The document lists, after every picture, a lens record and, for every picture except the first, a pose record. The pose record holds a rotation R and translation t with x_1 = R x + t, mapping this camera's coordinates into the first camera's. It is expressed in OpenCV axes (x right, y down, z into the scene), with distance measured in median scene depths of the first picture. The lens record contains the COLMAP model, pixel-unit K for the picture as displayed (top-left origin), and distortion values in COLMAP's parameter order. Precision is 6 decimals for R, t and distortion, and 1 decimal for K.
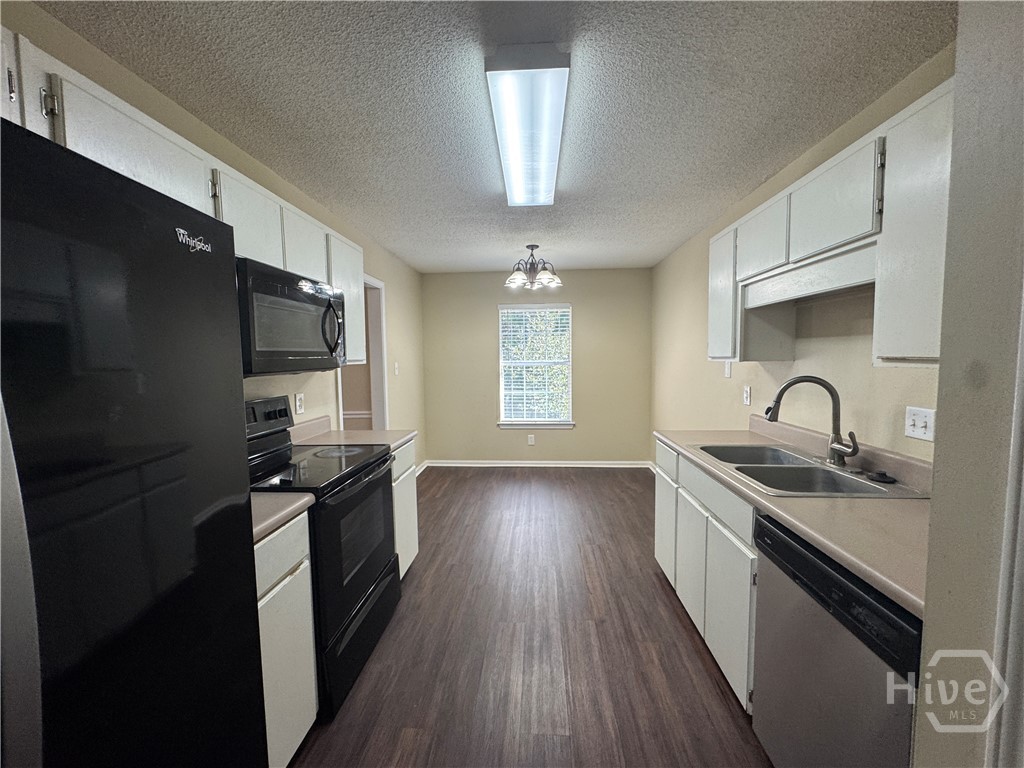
lens RADIAL K [[411.3, 0, 506.2], [0, 411.3, 391.4], [0, 0, 1]] dist [-0.006664, 0.001333]
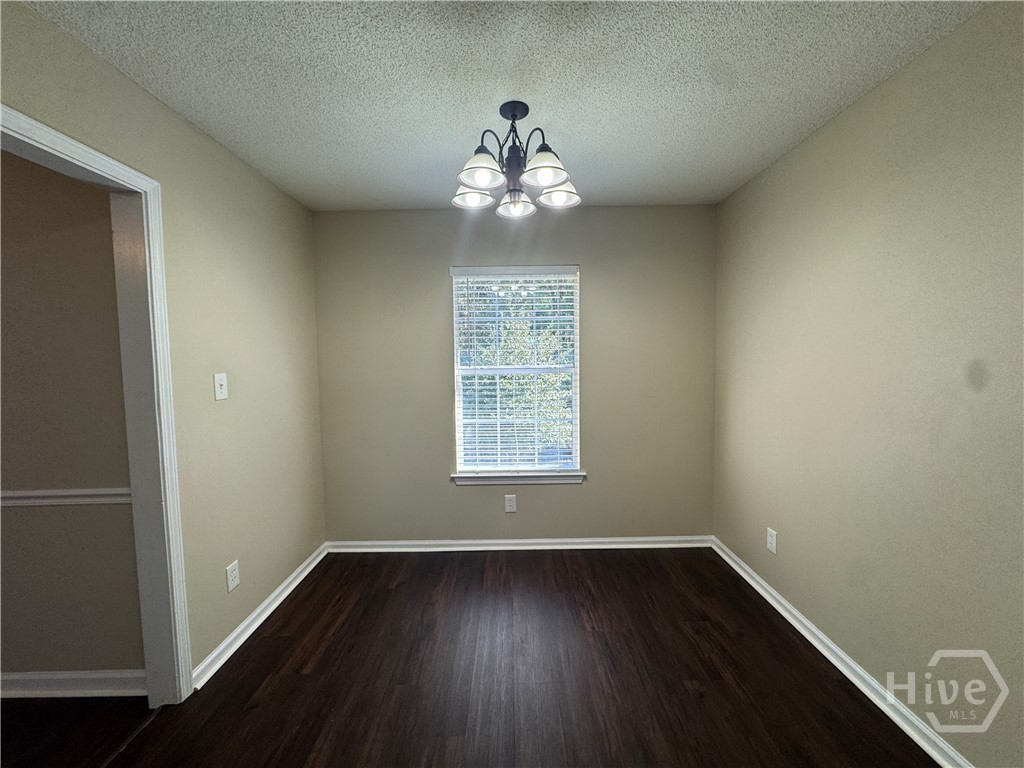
lens RADIAL K [[411.3, 0, 503.8], [0, 411.3, 384.2], [0, 0, 1]] dist [-0.006664, 0.001333]
pose [[0.998192, -0.006388, 0.059758, 0.018484], [0.007739, 0.999719, -0.022411, -0.036690], [-0.059598, 0.022833, 0.997961, 0.429106]]
